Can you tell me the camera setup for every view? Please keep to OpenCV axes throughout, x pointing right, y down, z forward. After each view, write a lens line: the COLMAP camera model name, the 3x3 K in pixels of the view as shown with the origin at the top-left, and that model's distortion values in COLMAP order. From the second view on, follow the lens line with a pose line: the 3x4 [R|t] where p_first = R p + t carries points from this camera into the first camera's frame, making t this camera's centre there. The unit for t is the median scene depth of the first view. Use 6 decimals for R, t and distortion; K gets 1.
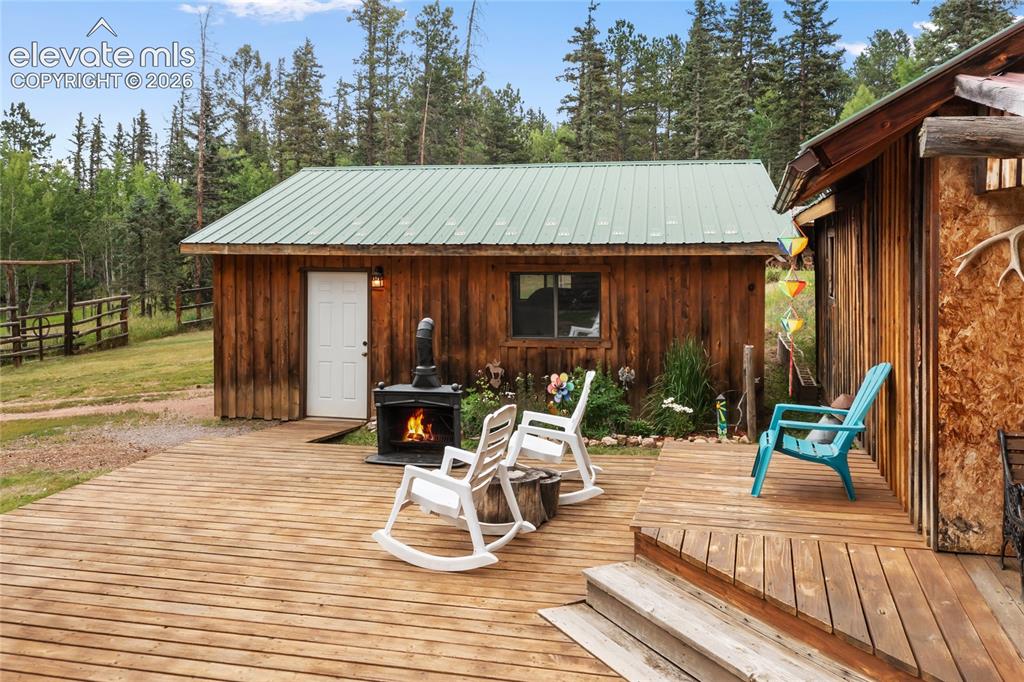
lens RADIAL K [[854.0, 0, 511.0], [0, 854.0, 256.9], [0, 0, 1]] dist [-0.008509, -0.003130]
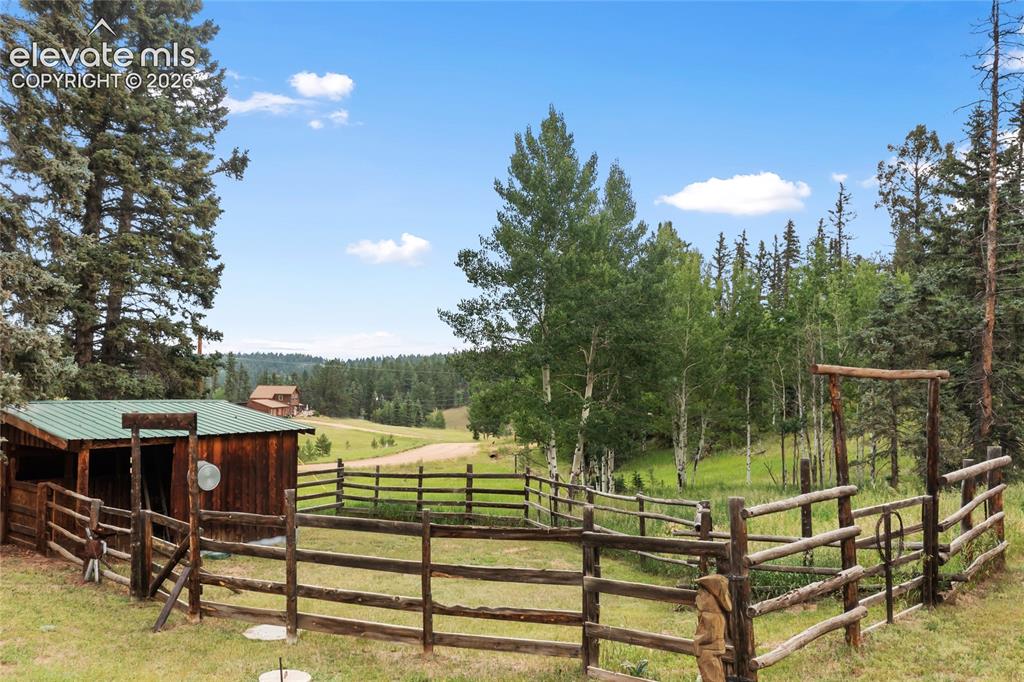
lens RADIAL K [[829.6, 0, 512.0], [0, 829.6, 341.0], [0, 0, 1]] dist [-0.019228, 0.001328]
pose [[0.783733, -0.026366, -0.620538, -0.137022], [-0.016379, 0.997874, -0.063085, 0.005684], [0.620882, 0.059605, 0.781635, 0.178602]]
